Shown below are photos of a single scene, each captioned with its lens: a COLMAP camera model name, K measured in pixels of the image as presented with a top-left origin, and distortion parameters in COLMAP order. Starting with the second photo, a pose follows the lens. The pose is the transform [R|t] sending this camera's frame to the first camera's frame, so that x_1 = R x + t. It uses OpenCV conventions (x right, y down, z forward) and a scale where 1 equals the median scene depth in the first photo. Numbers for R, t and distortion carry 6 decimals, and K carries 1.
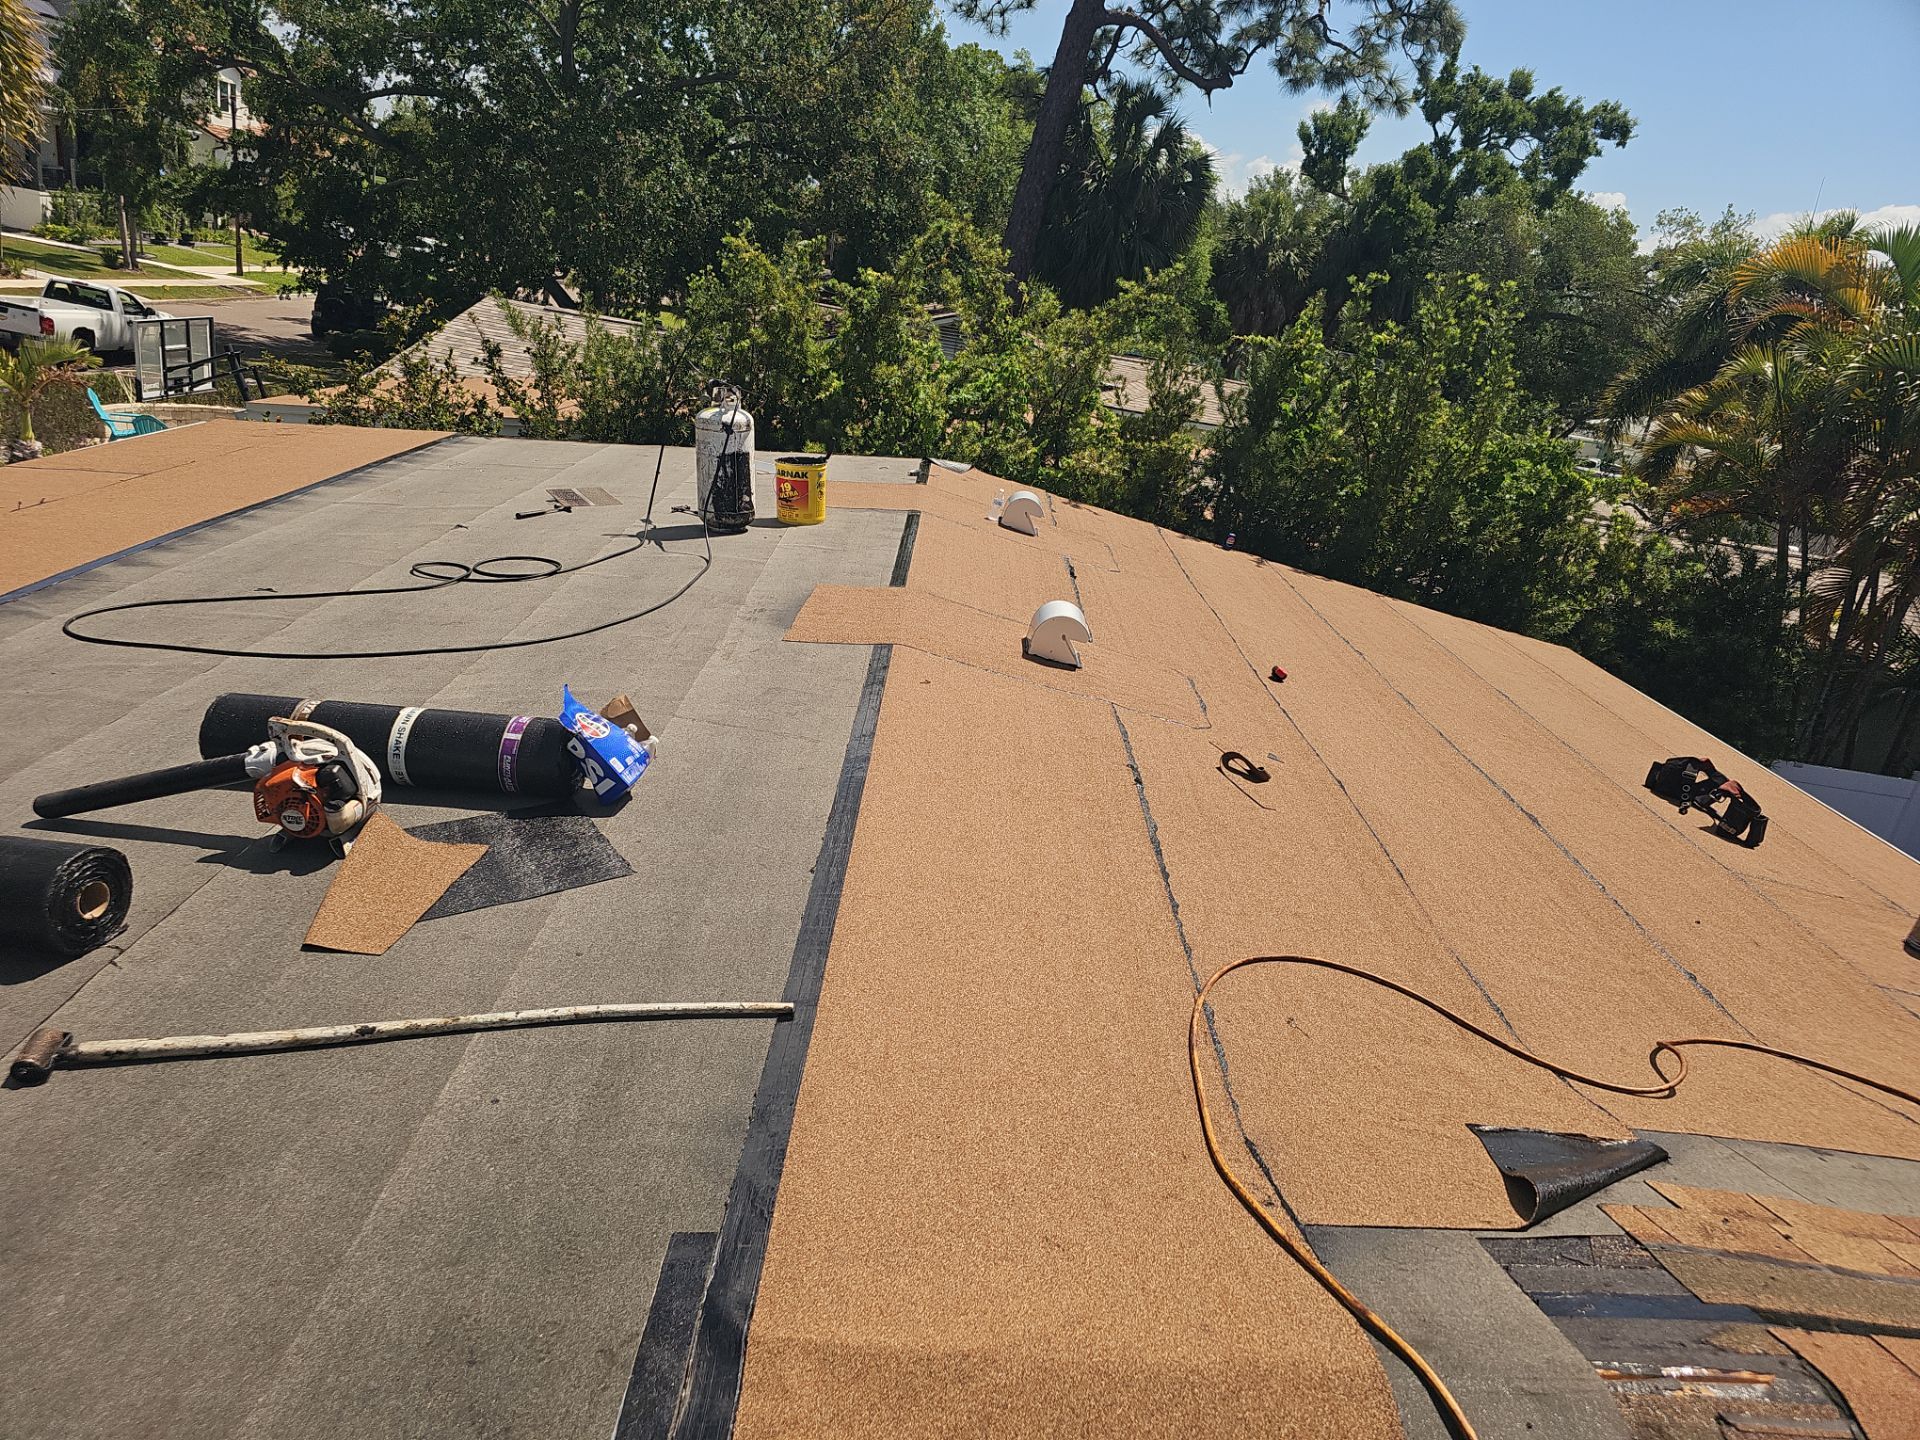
lens RADIAL K [[1277.7, 0, 952.2], [0, 1277.7, 739.0], [0, 0, 1]] dist [0.045792, -0.026976]
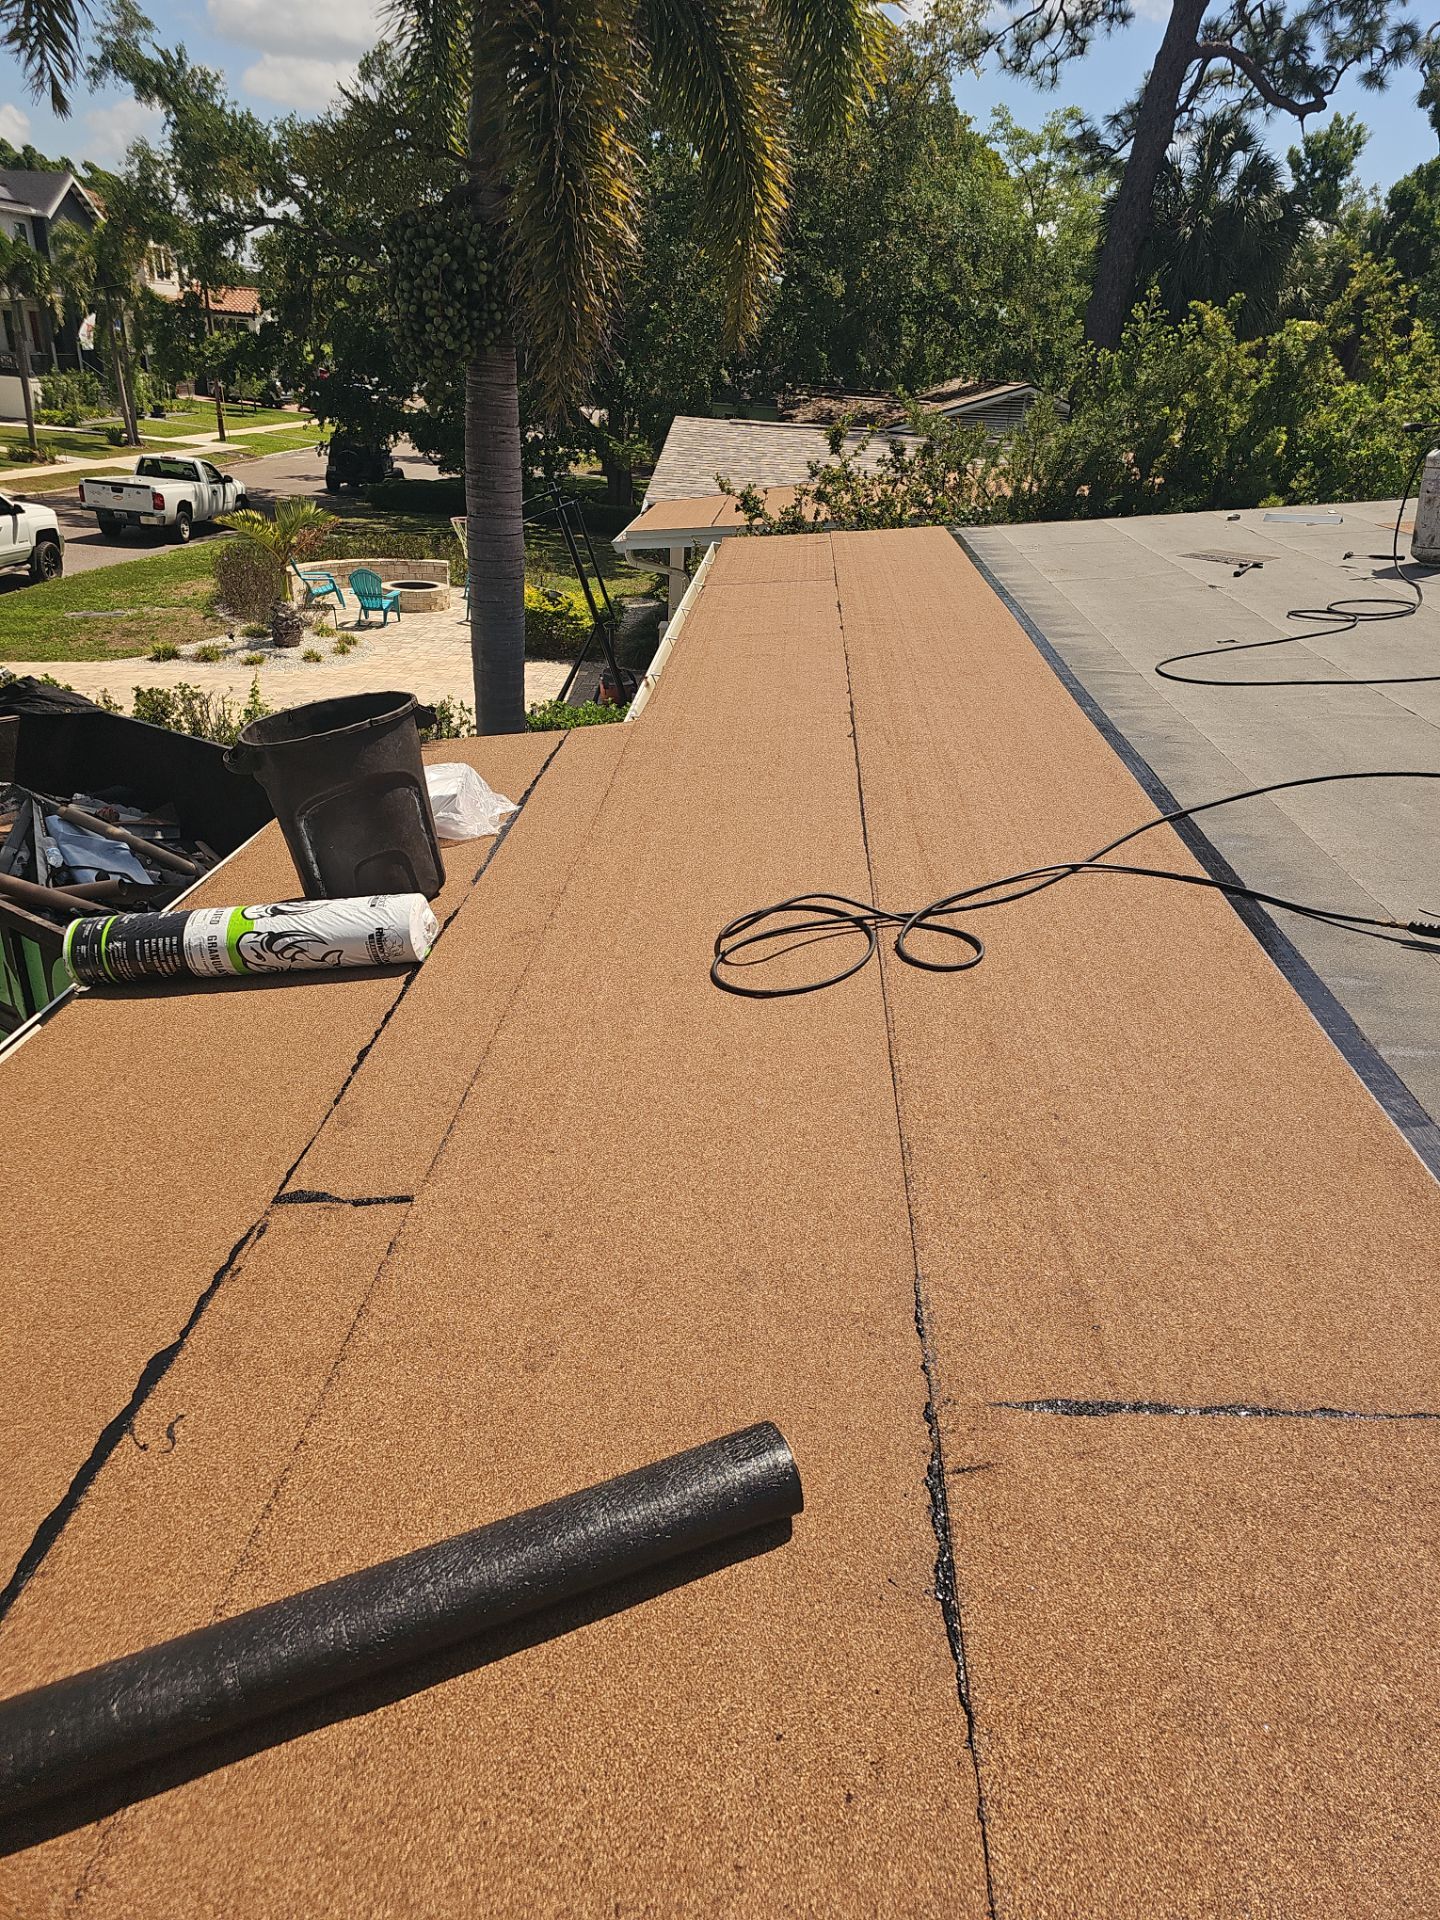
lens RADIAL K [[1277.7, 0, 725.4], [0, 1277.7, 952.2], [0, 0, 1]] dist [0.045792, -0.026976]
pose [[0.993615, -0.076473, -0.082950, -0.162733], [0.082535, 0.993963, 0.072294, 0.006754], [0.076920, -0.078679, 0.993928, -0.031755]]
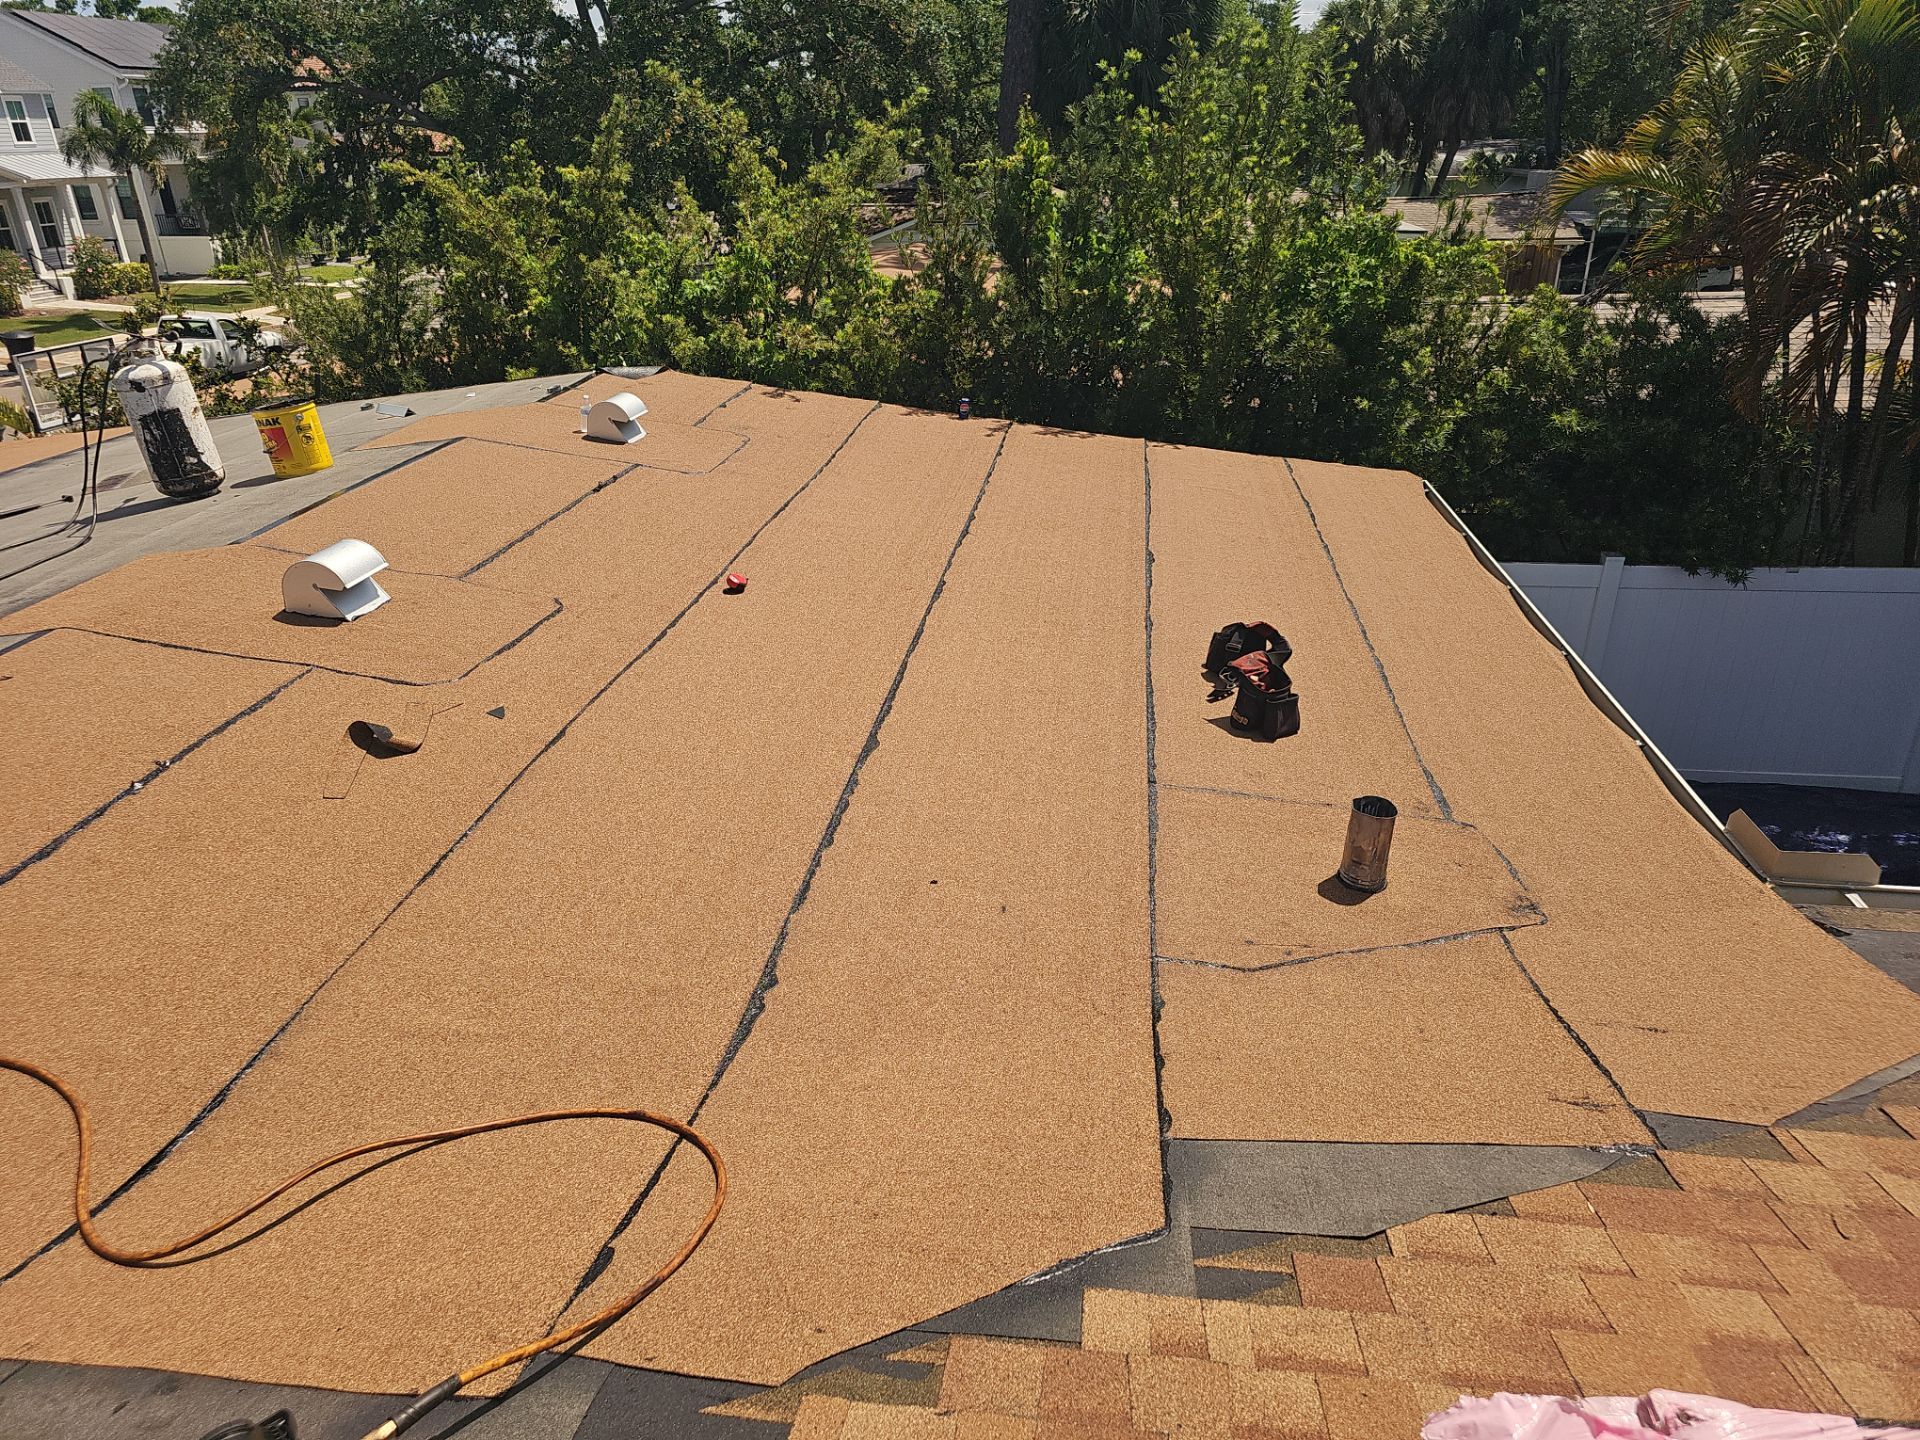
lens RADIAL K [[1277.7, 0, 947.6], [0, 1277.7, 704.2], [0, 0, 1]] dist [0.045792, -0.026976]
pose [[0.973256, -0.115342, -0.198667, 0.115438], [0.125657, 0.991264, 0.040079, 0.002087], [0.192309, -0.063971, 0.979247, 0.048874]]
